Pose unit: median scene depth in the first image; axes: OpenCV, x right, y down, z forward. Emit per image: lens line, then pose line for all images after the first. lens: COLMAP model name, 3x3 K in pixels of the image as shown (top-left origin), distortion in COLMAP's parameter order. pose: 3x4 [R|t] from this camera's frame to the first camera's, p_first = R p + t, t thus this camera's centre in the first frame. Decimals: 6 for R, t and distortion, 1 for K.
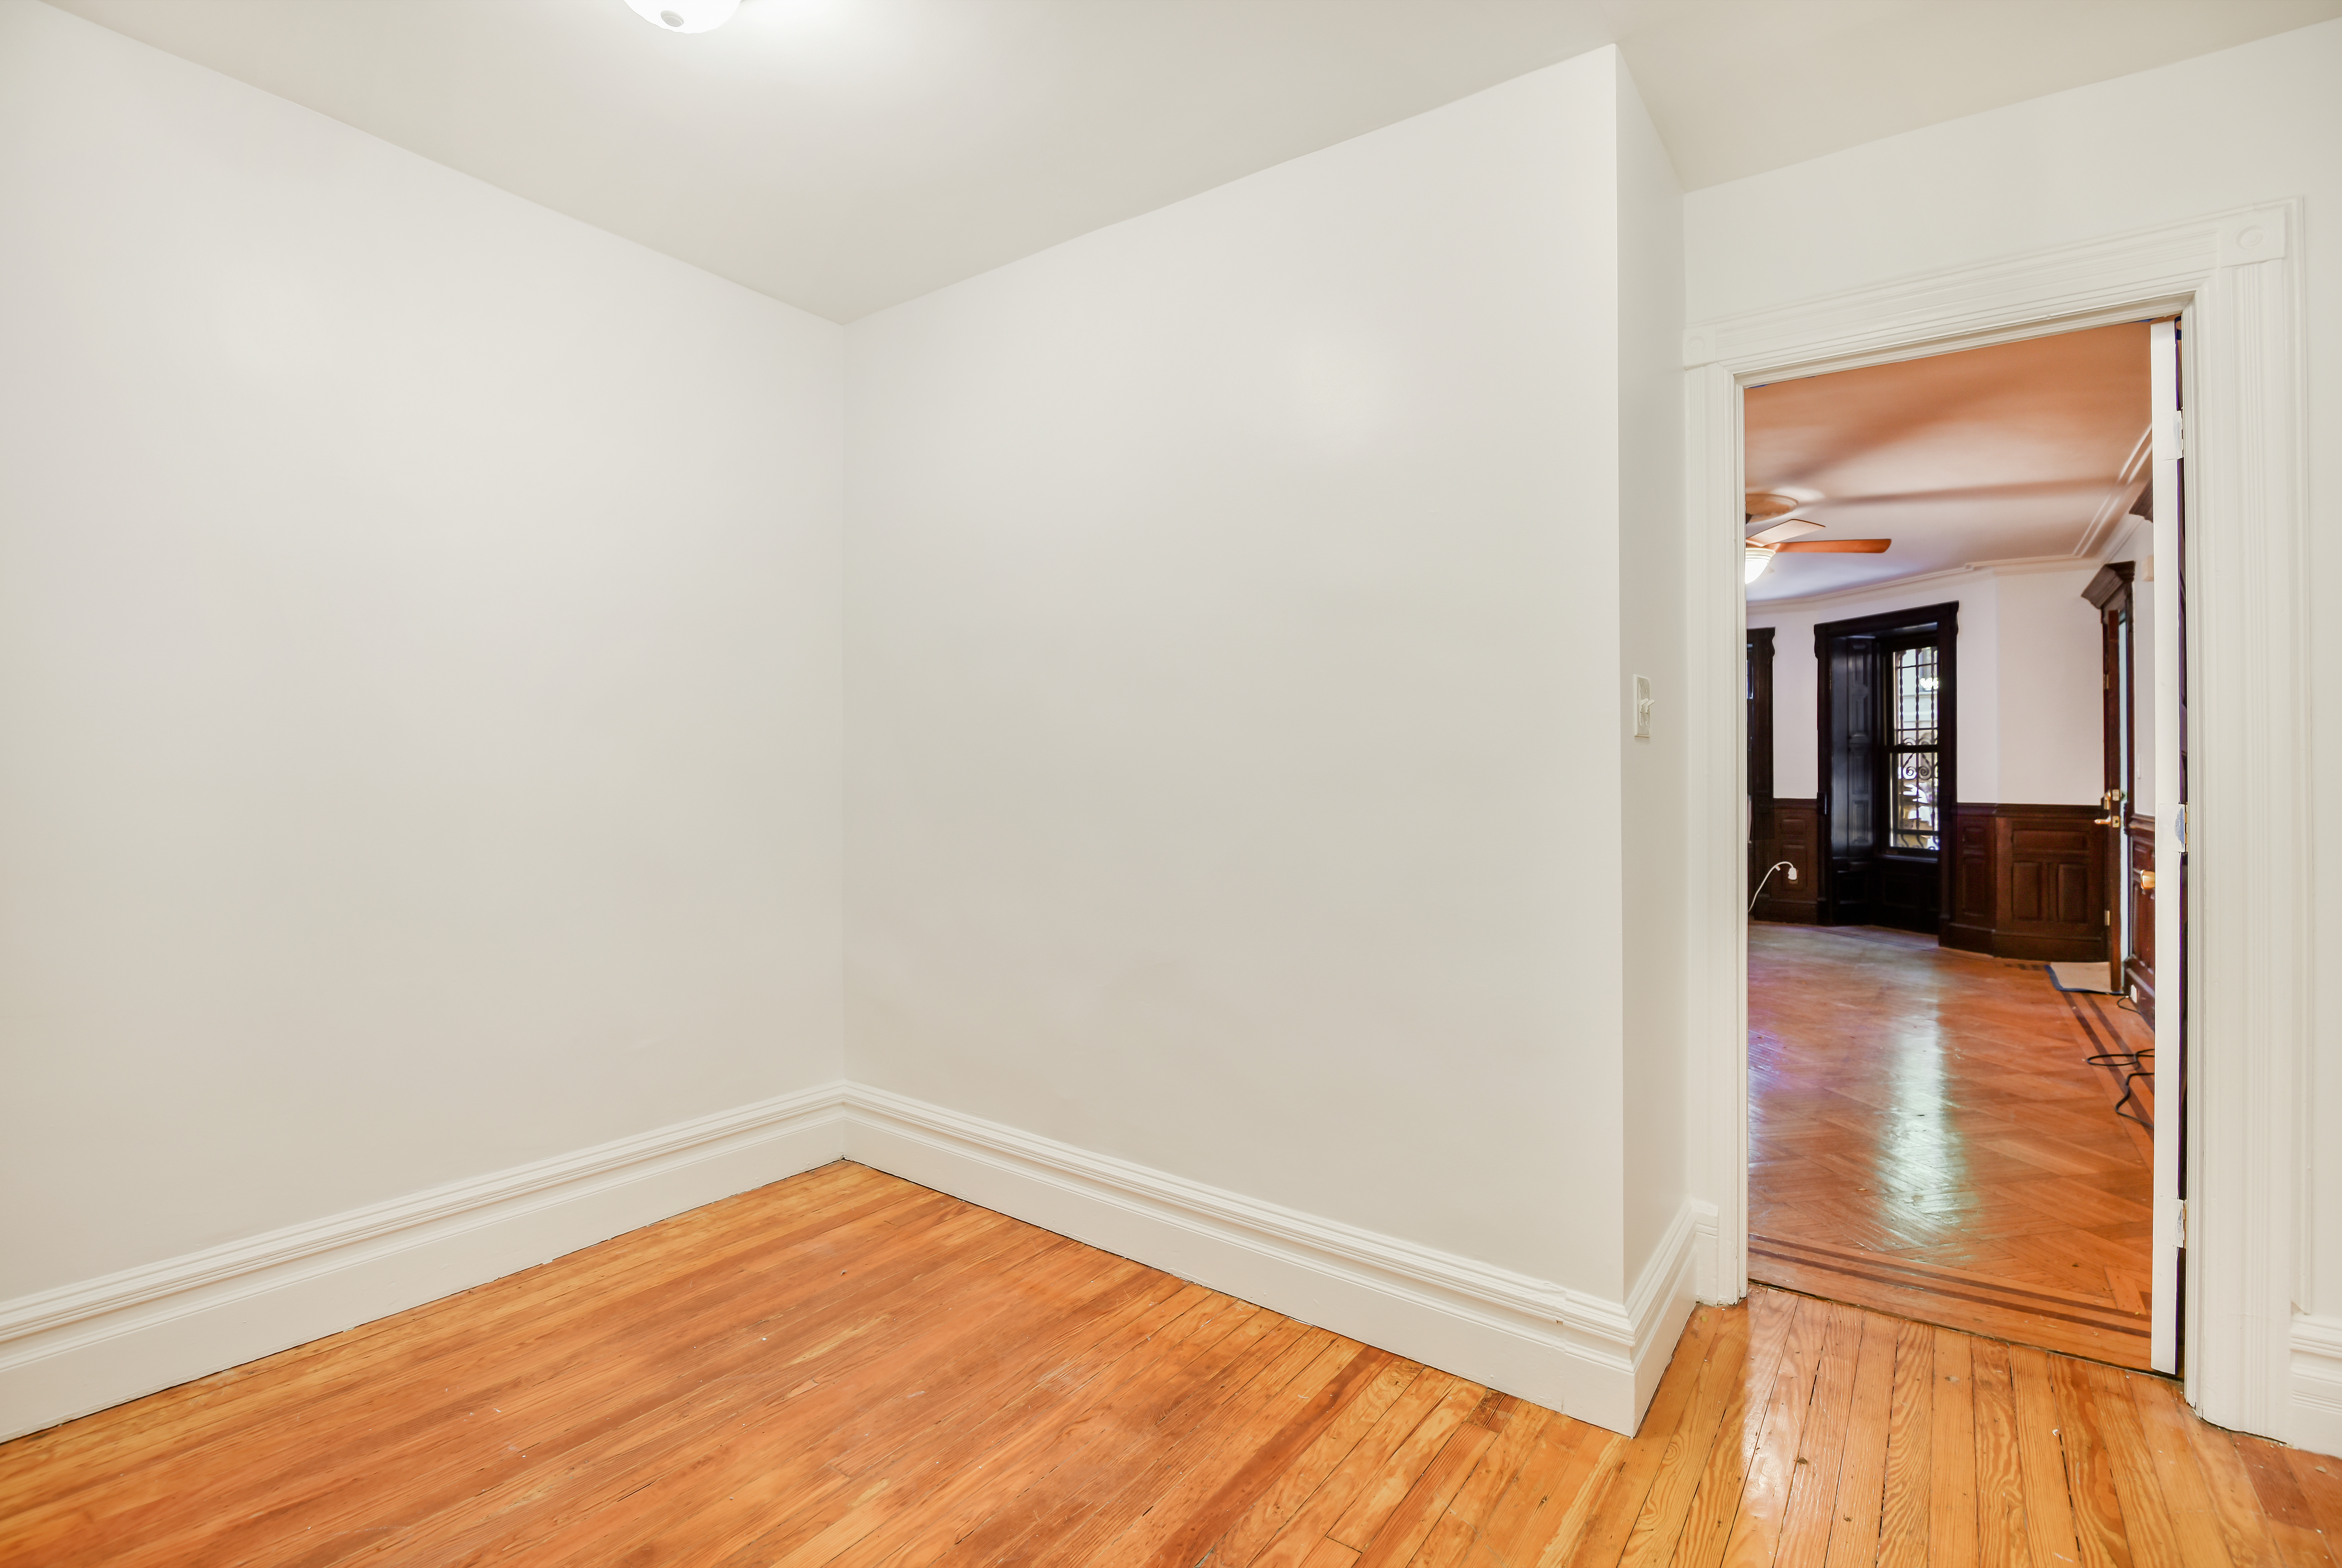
lens RADIAL K [[1074.4, 0, 1166.2], [0, 1074.4, 770.7], [0, 0, 1]] dist [-0.001527, -0.000314]
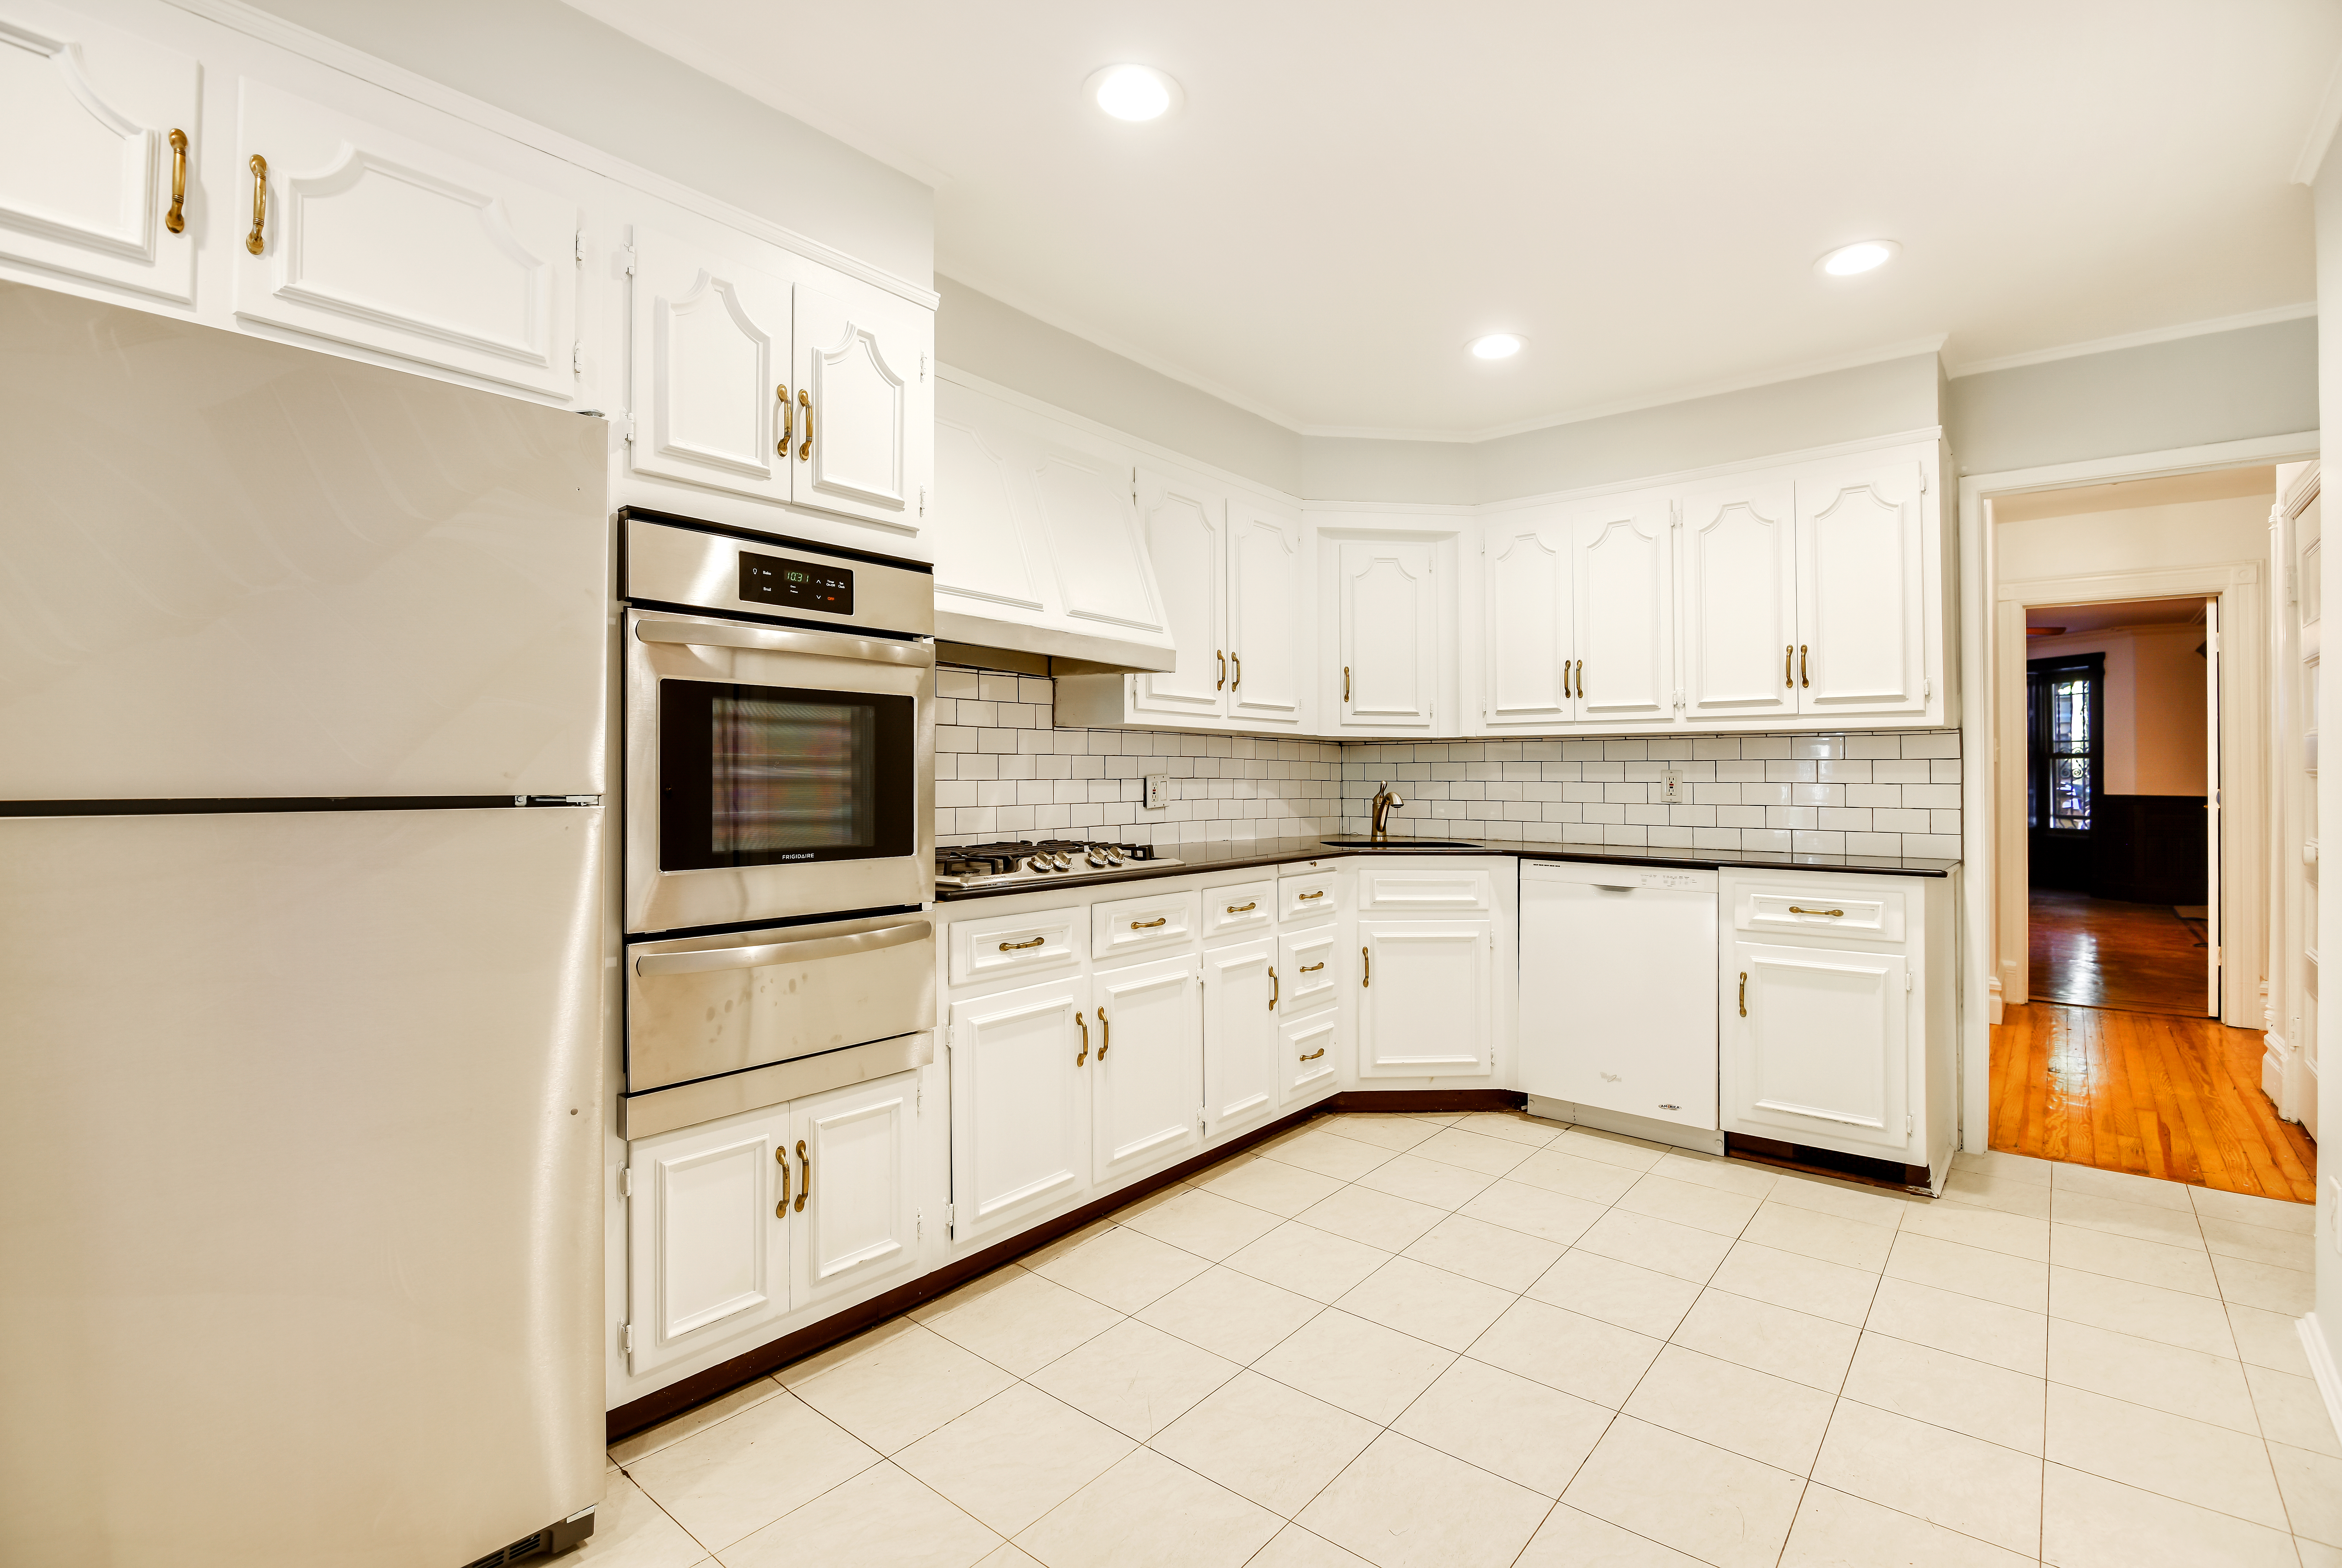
lens RADIAL K [[1074.4, 0, 1180.1], [0, 1074.4, 777.0], [0, 0, 1]] dist [-0.001527, -0.000314]
pose [[0.998009, -0.005849, -0.062793, -0.514671], [0.006108, 0.999974, 0.003921, -0.008662], [0.062768, -0.004297, 0.998019, -0.644402]]
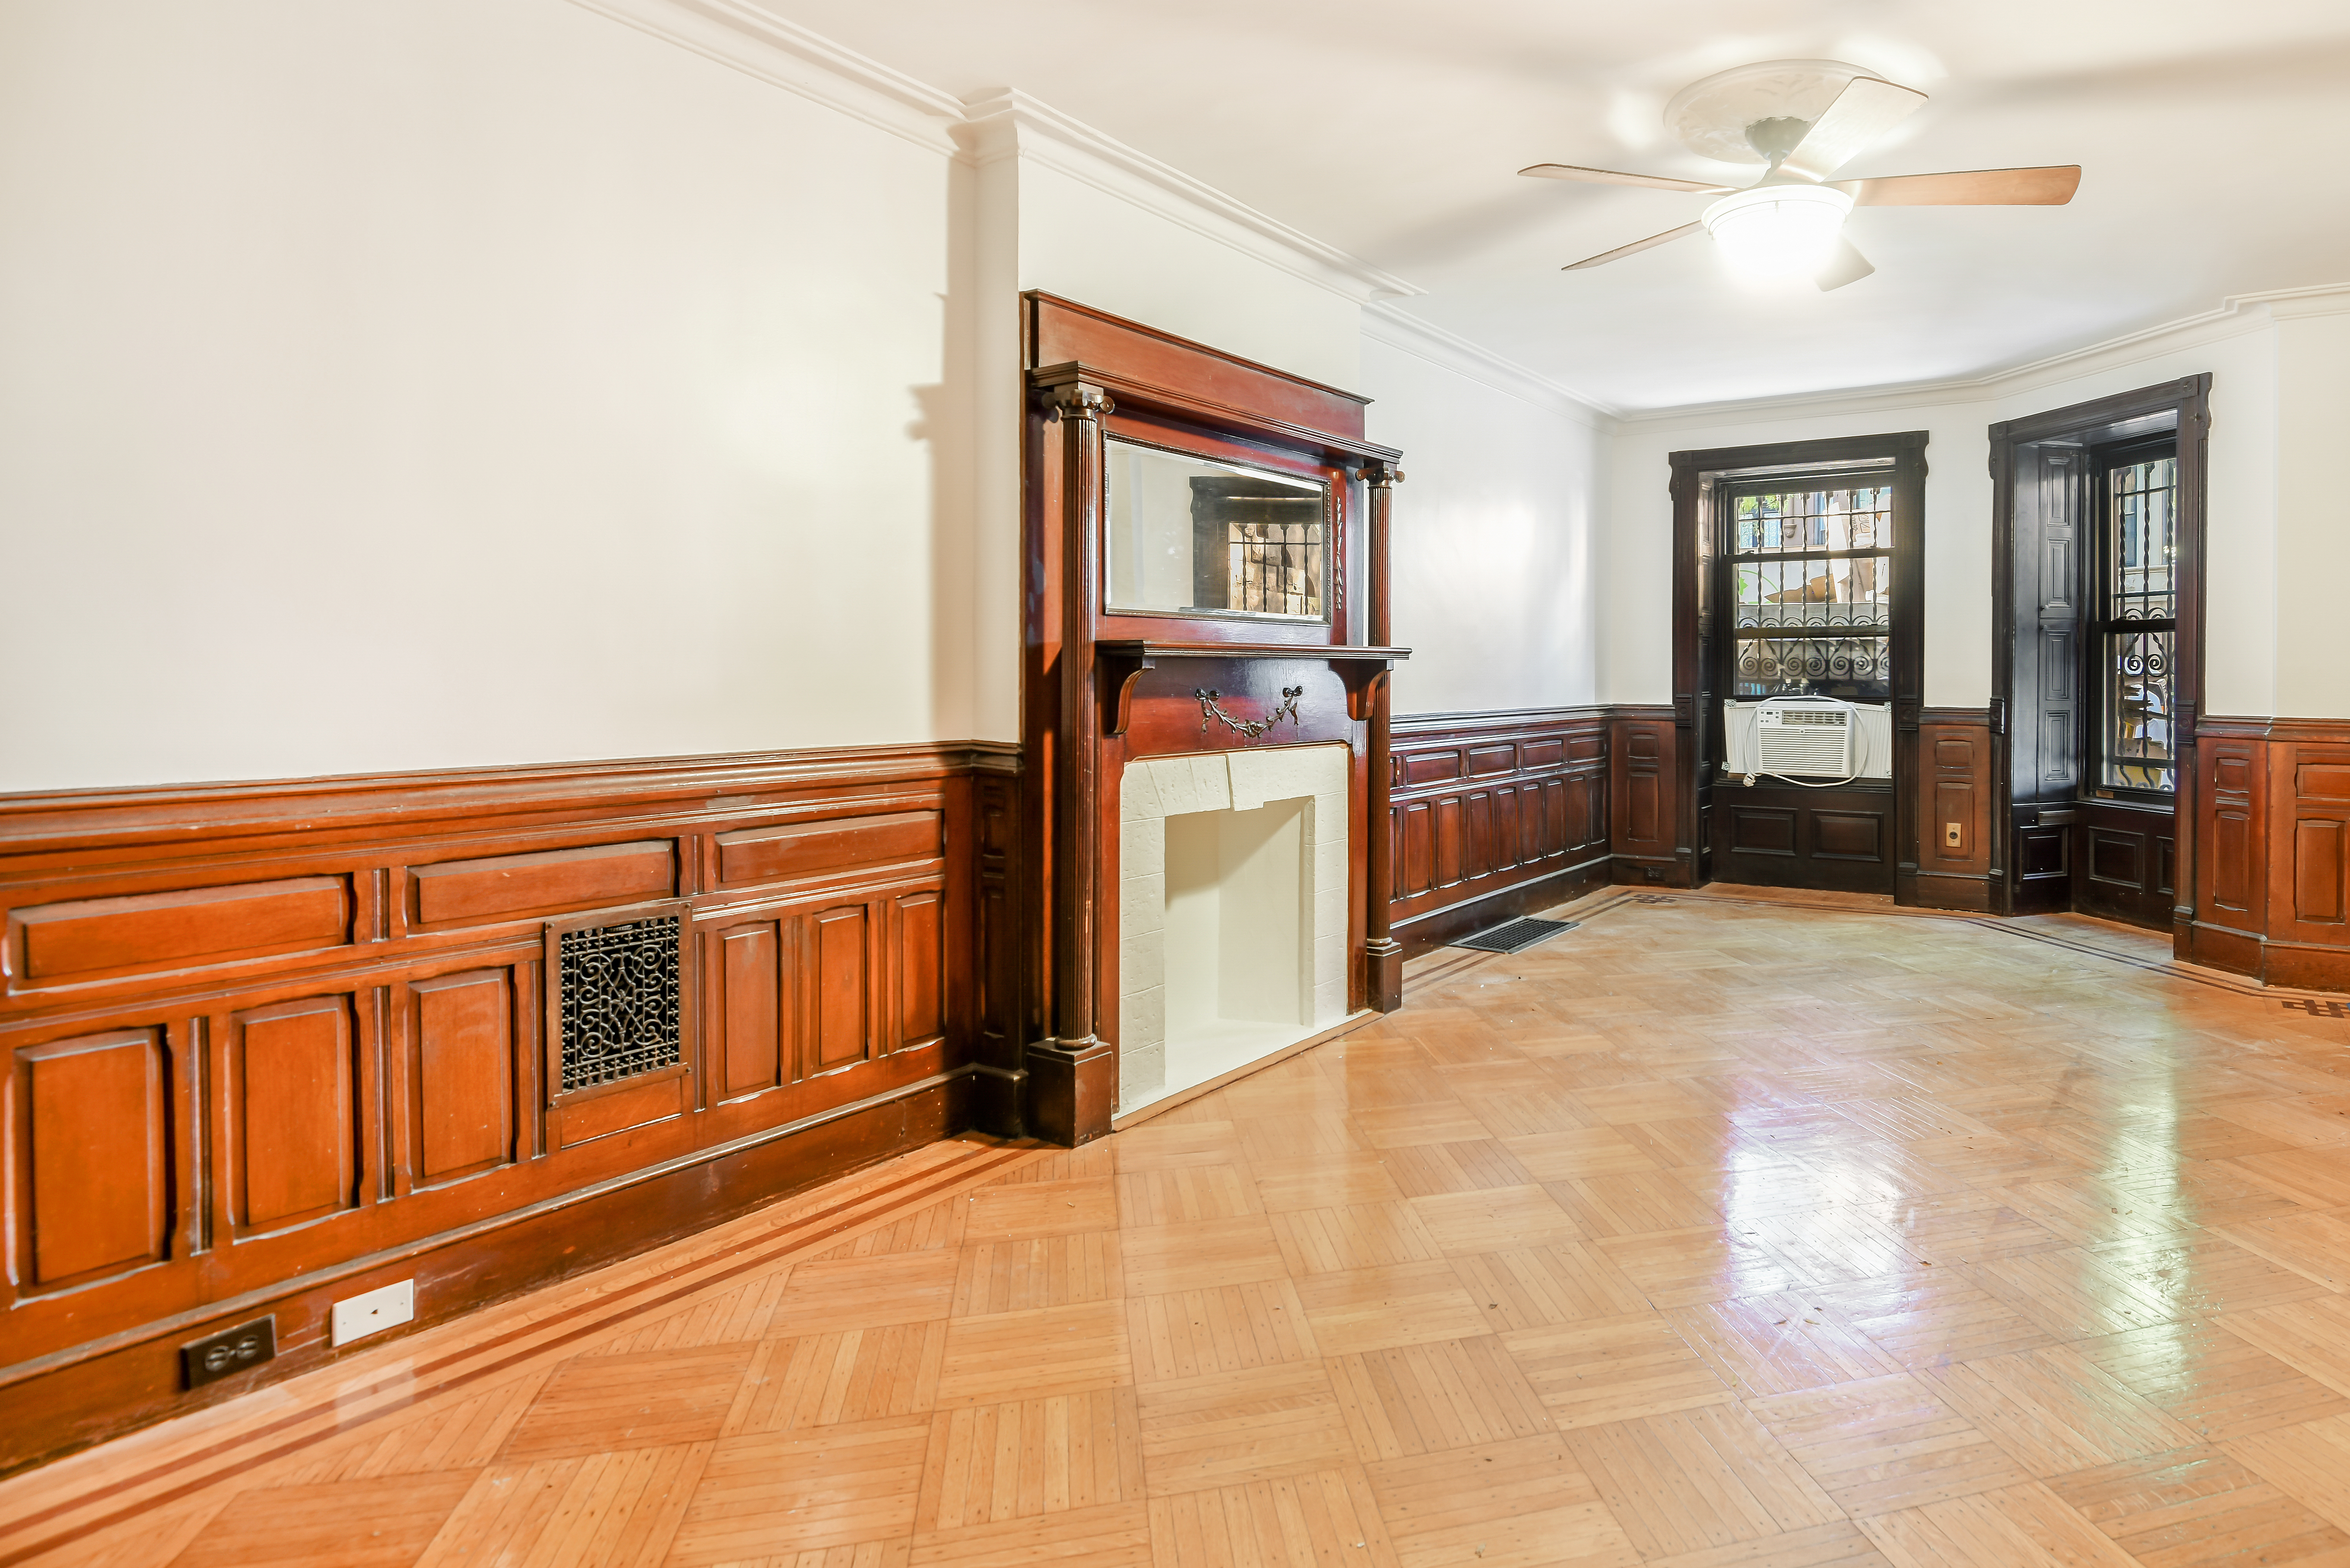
lens RADIAL K [[1510.4, 0, 1230.2], [0, 1510.4, 706.5], [0, 0, 1]] dist [-0.024055, 0.000241]
pose [[0.998352, -0.005074, 0.057164, 0.196220], [0.003551, 0.999637, 0.026718, 0.001153], [-0.057279, -0.026470, 0.998007, 0.267922]]
